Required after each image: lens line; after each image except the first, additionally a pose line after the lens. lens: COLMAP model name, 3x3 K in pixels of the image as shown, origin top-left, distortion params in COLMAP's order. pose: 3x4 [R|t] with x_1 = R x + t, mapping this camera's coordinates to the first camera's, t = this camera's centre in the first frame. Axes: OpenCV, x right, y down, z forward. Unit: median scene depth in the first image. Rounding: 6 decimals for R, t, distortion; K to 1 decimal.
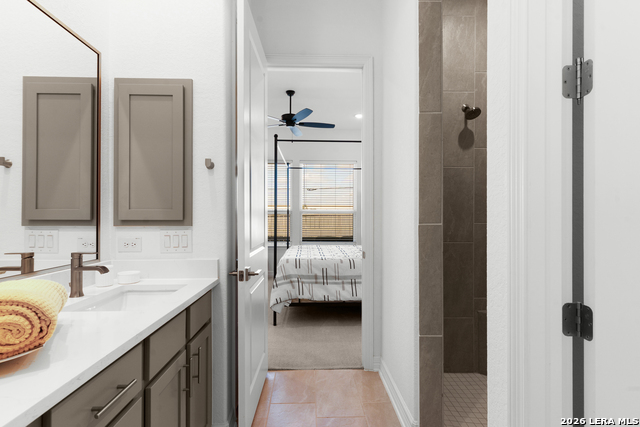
lens RADIAL K [[311.5, 0, 320.7], [0, 311.5, 216.1], [0, 0, 1]] dist [-0.003062, -0.001913]
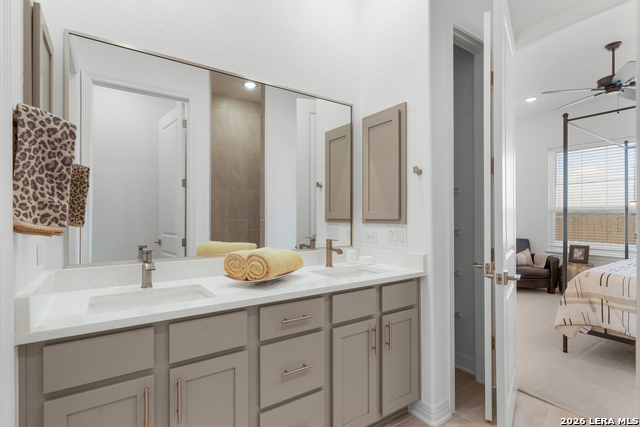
lens RADIAL K [[311.5, 0, 314.0], [0, 311.5, 214.4], [0, 0, 1]] dist [-0.003062, -0.001913]
pose [[0.528719, -0.008658, -0.848753, 0.413052], [0.004075, 0.999962, -0.007662, 0.001072], [0.848787, 0.000592, 0.528735, 0.067159]]
